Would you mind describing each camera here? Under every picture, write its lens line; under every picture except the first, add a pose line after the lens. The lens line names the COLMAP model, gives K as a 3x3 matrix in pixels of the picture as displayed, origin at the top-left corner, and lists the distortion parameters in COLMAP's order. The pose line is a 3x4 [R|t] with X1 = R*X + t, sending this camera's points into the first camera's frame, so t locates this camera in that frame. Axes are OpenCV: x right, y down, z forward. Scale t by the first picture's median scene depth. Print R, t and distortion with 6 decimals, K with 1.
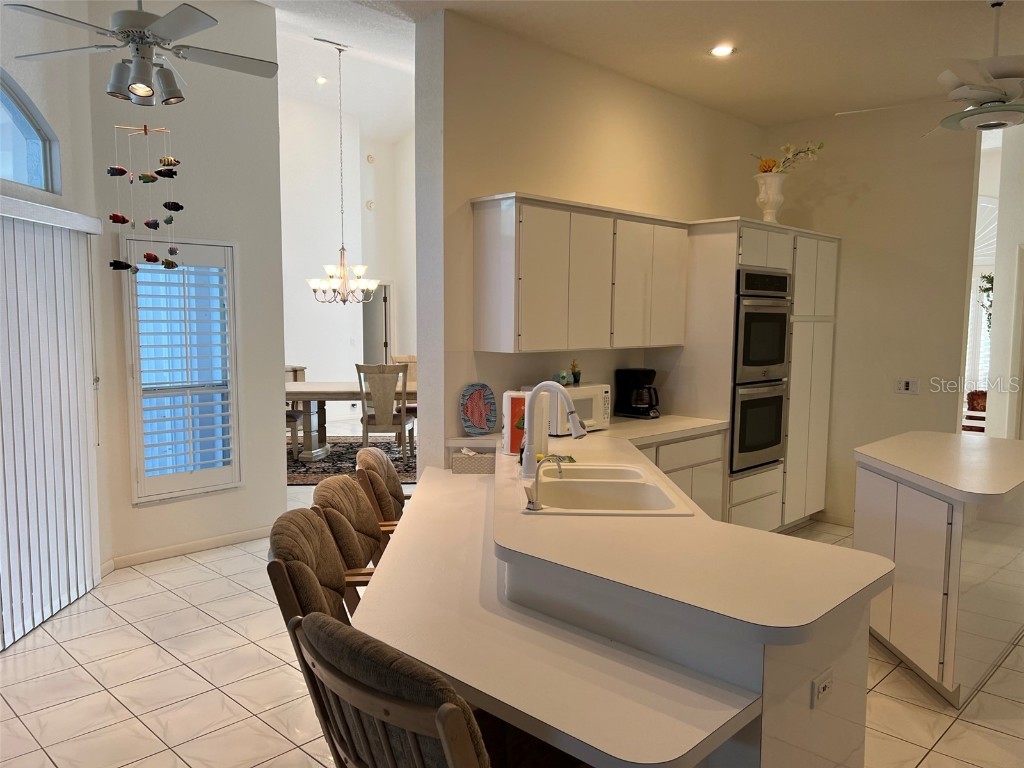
lens RADIAL K [[768.9, 0, 511.9], [0, 768.9, 387.7], [0, 0, 1]] dist [0.069457, -0.079218]
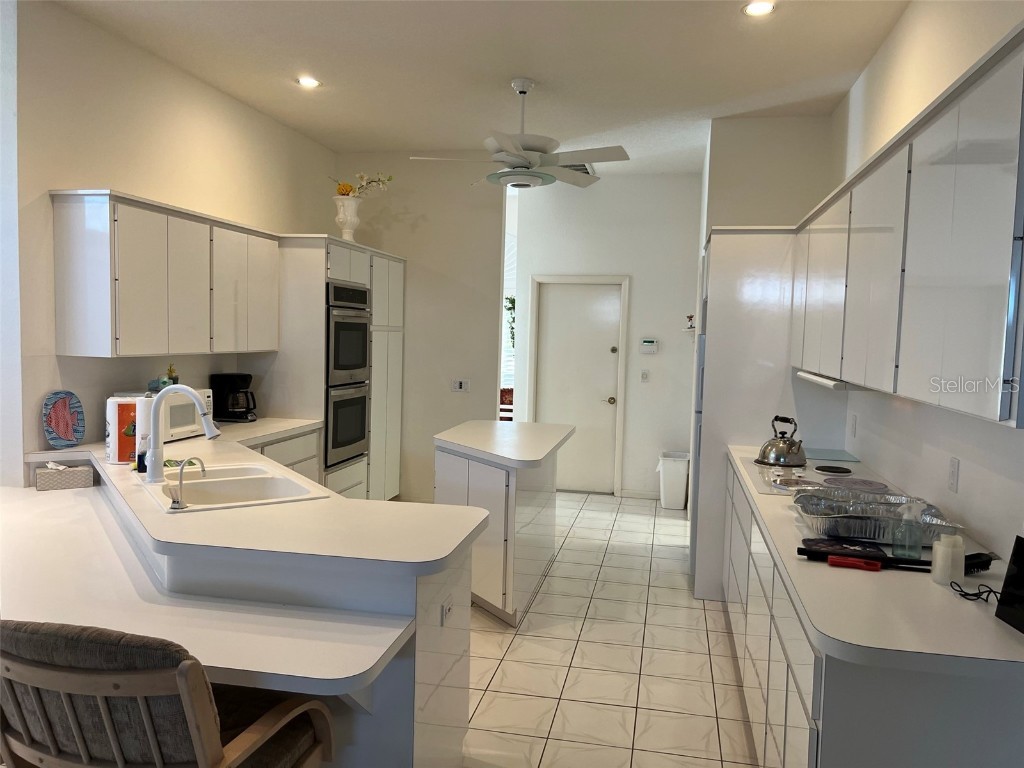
lens RADIAL K [[768.9, 0, 522.4], [0, 768.9, 392.5], [0, 0, 1]] dist [0.069457, -0.079218]
pose [[0.834754, -0.027817, 0.549920, -0.101366], [0.030011, 0.999537, 0.005005, 0.008072], [-0.549804, 0.012326, 0.835202, -0.080724]]
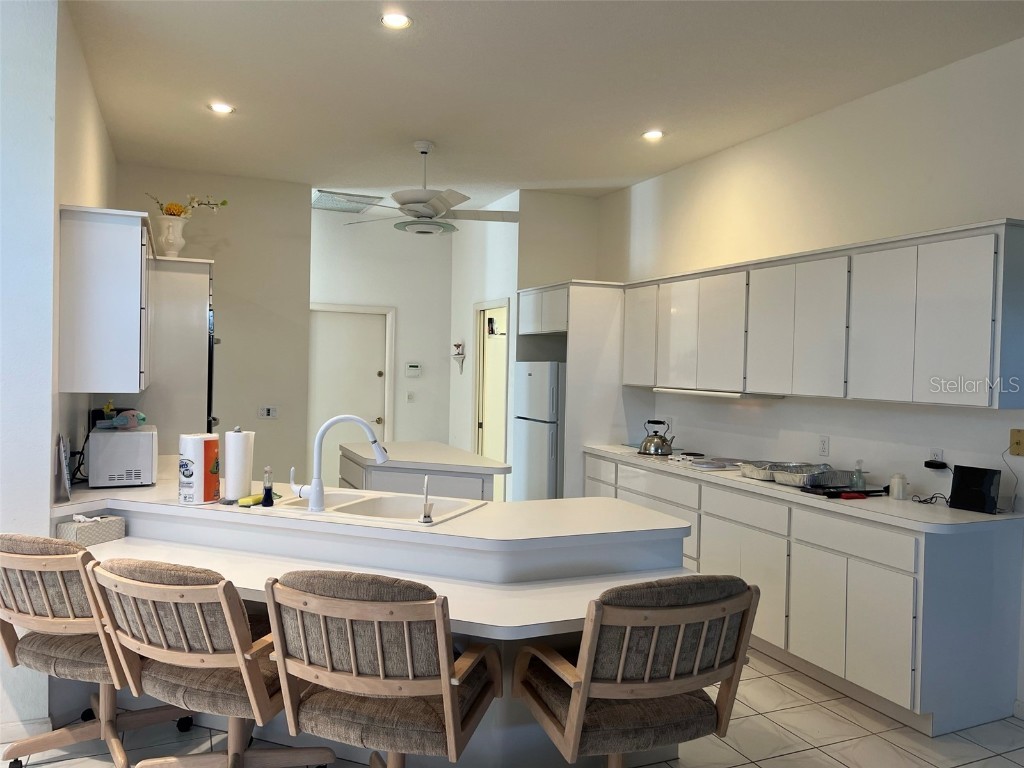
lens RADIAL K [[768.9, 0, 507.6], [0, 768.9, 387.4], [0, 0, 1]] dist [0.069457, -0.079218]
pose [[0.370313, -0.027233, 0.928508, -0.646470], [0.067607, 0.997709, 0.002299, -0.025358], [-0.926443, 0.061923, 0.371306, 0.281296]]
